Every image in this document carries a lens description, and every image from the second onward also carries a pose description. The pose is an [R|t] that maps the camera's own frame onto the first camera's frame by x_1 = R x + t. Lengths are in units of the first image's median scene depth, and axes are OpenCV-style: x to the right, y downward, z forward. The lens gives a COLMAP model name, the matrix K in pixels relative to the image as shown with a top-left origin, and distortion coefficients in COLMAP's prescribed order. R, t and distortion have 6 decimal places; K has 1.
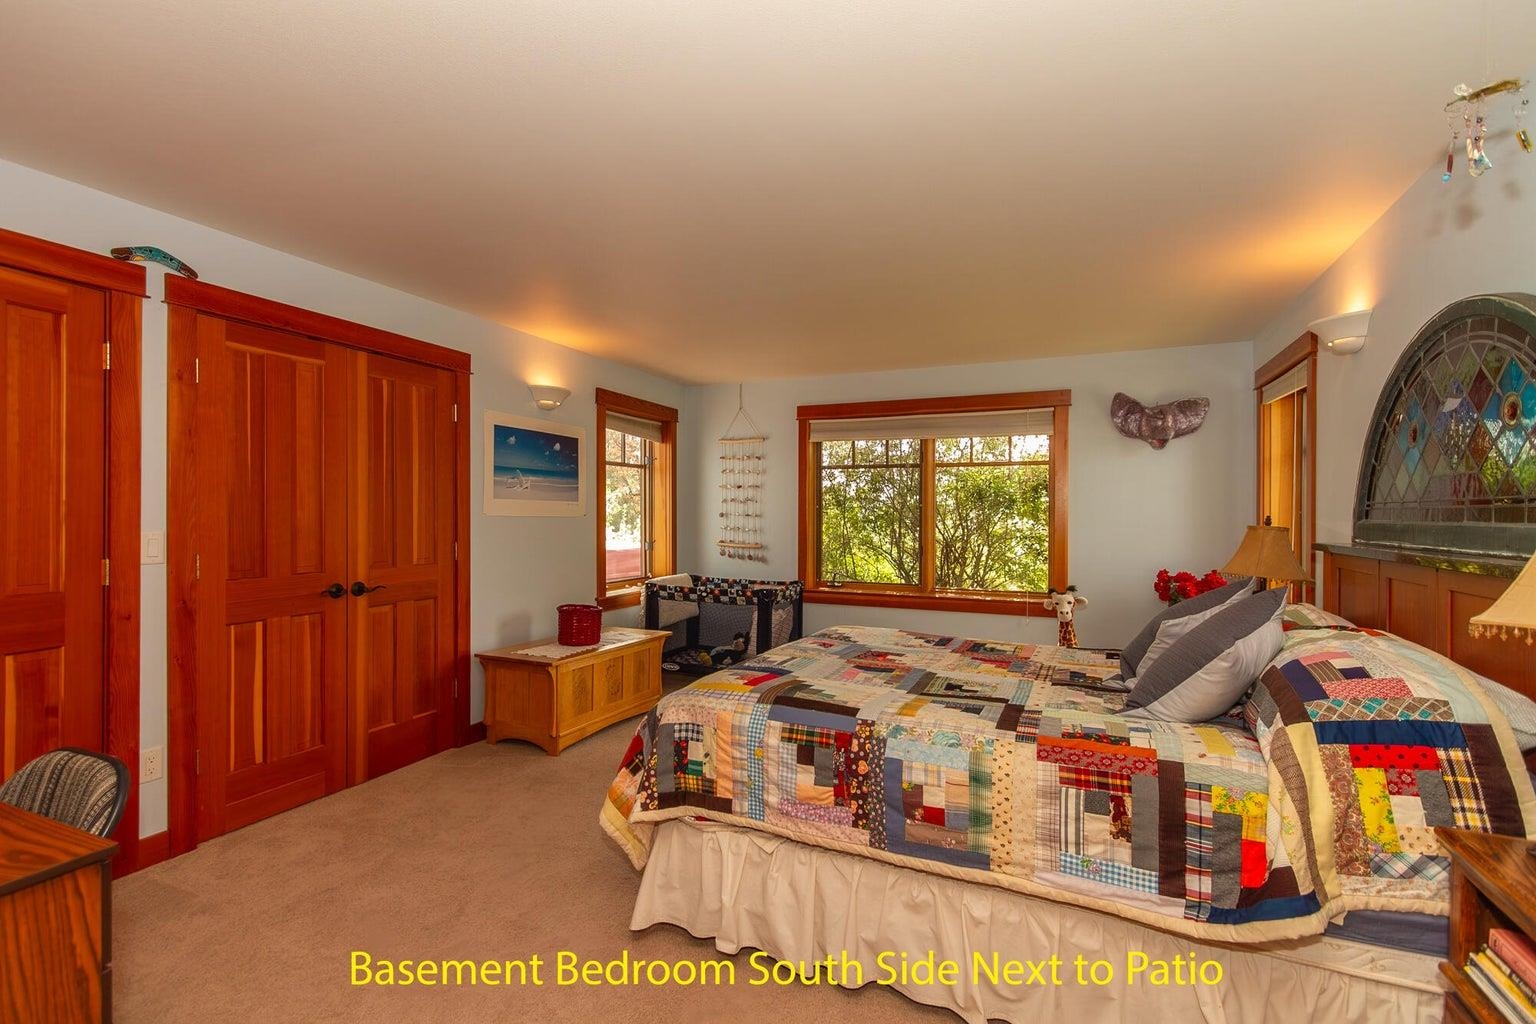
lens RADIAL K [[699.8, 0, 768.0], [0, 699.8, 512.0], [0, 0, 1]] dist [-0.000752, 0.000092]
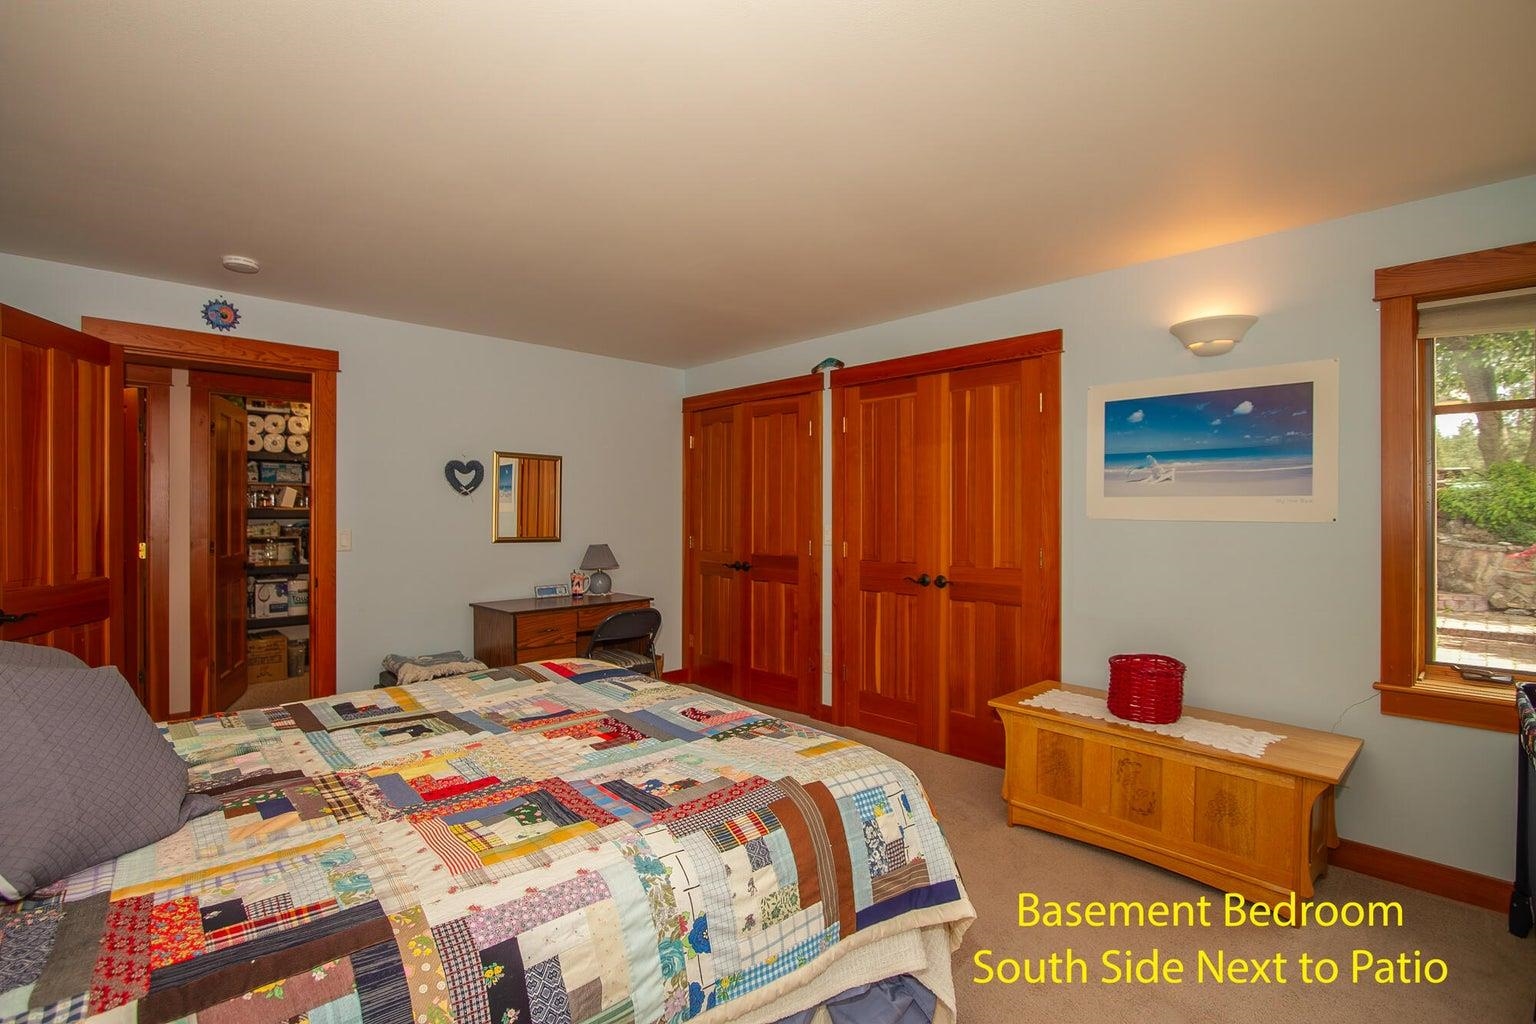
lens RADIAL K [[699.8, 0, 768.0], [0, 699.8, 512.0], [0, 0, 1]] dist [-0.000752, 0.000092]
pose [[-0.367192, -0.010090, -0.930091, 0.563030], [-0.004470, 0.999949, -0.009083, 0.007314], [0.930134, 0.000823, -0.367218, 1.120946]]
